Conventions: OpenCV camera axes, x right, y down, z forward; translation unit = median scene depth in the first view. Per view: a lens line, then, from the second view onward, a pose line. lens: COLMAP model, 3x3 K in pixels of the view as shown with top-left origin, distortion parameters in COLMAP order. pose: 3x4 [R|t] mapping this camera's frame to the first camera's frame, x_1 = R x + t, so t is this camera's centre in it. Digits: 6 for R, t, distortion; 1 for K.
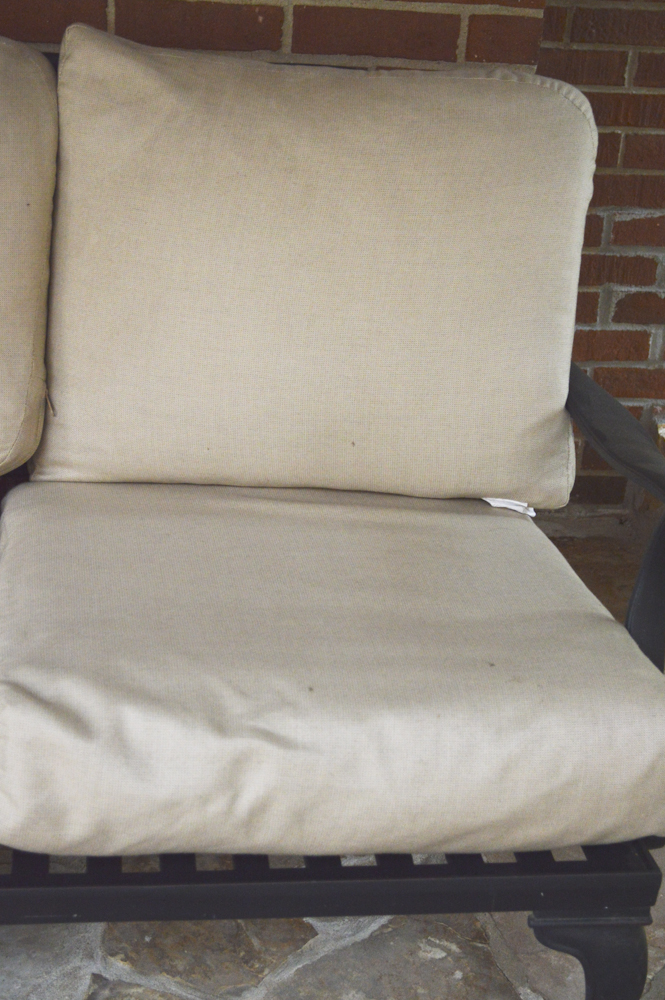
lens RADIAL K [[1703.1, 0, 332.5], [0, 1703.1, 500.0], [0, 0, 1]] dist [0.003250, 0.050588]
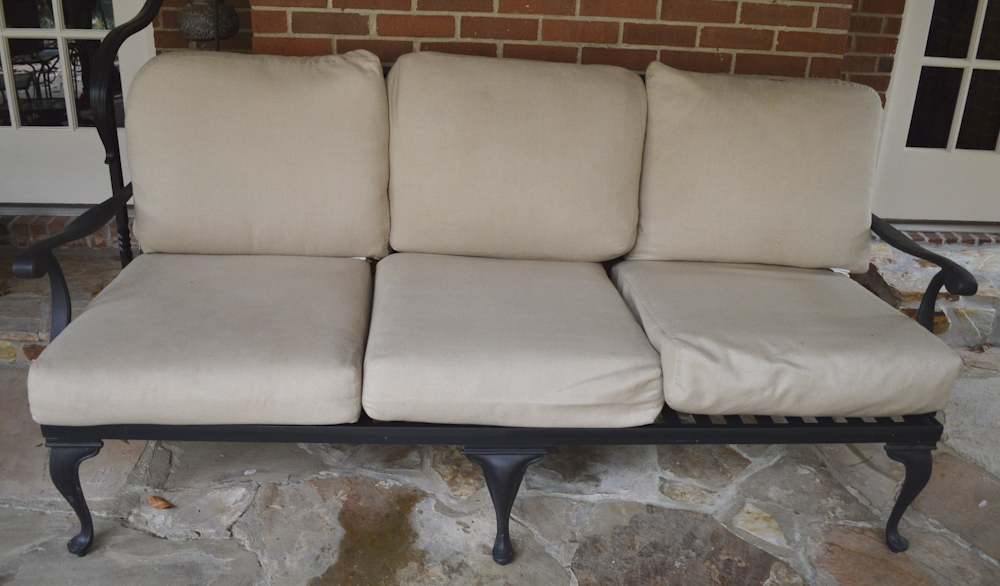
lens RADIAL K [[842.4, 0, 499.0], [0, 842.4, 265.9], [0, 0, 1]] dist [-0.074333, 0.002514]
pose [[0.997305, 0.004108, -0.073246, -0.274017], [-0.006651, 0.999383, -0.034501, 0.037464], [0.073059, 0.034895, 0.996717, -0.134341]]
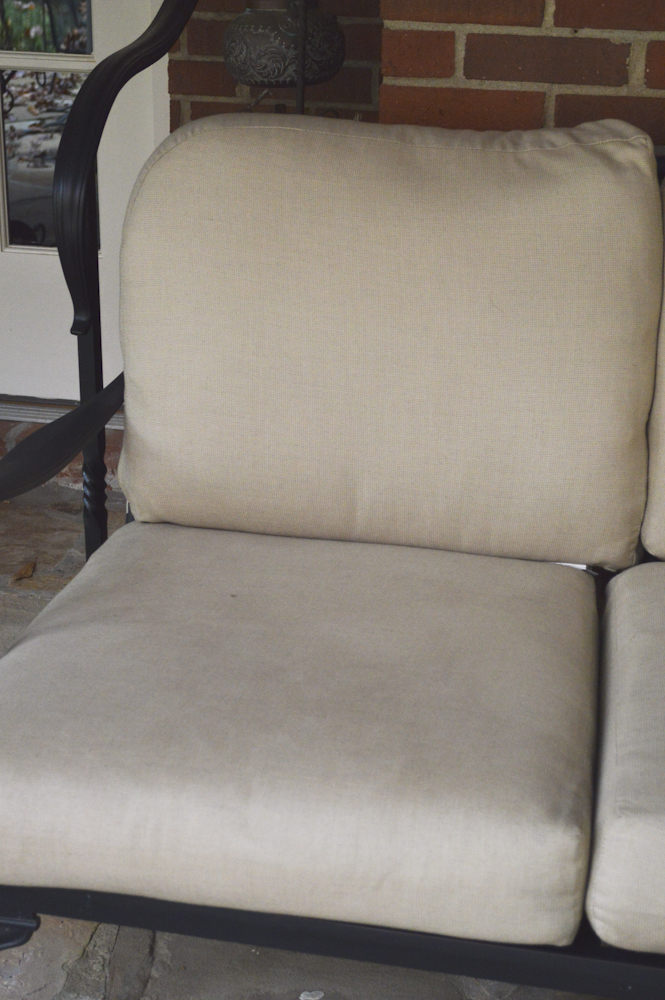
lens RADIAL K [[1703.1, 0, 332.5], [0, 1703.1, 500.0], [0, 0, 1]] dist [0.003250, 0.050588]
pose [[0.944870, 0.075341, -0.318661, -0.350735], [-0.090555, 0.995339, -0.033179, -0.003398], [0.314675, 0.060207, 0.947288, -0.083799]]
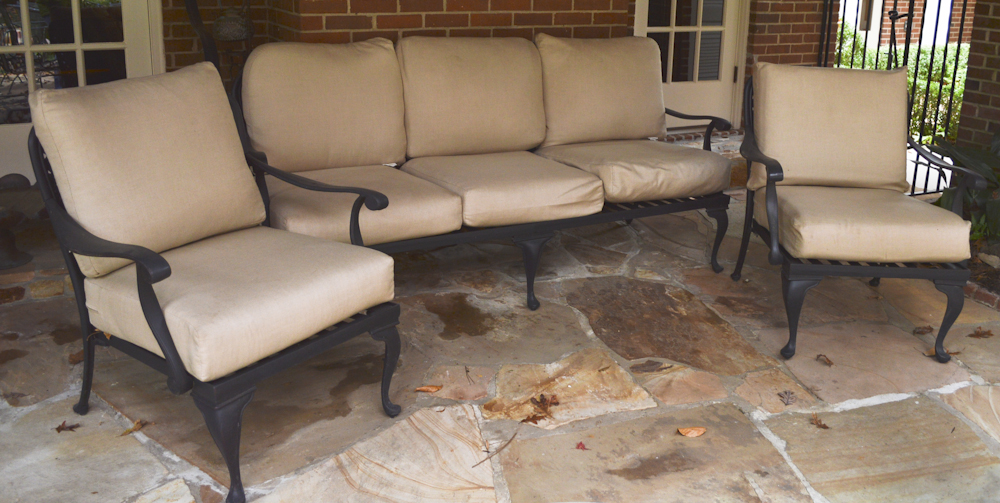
lens RADIAL K [[875.6, 0, 498.2], [0, 875.6, 153.8], [0, 0, 1]] dist [-0.067524, 0.005140]
pose [[0.941247, -0.118530, 0.316236, -0.929439], [0.174344, 0.972503, -0.154410, 0.302272], [-0.289238, 0.200472, 0.936030, -0.857483]]
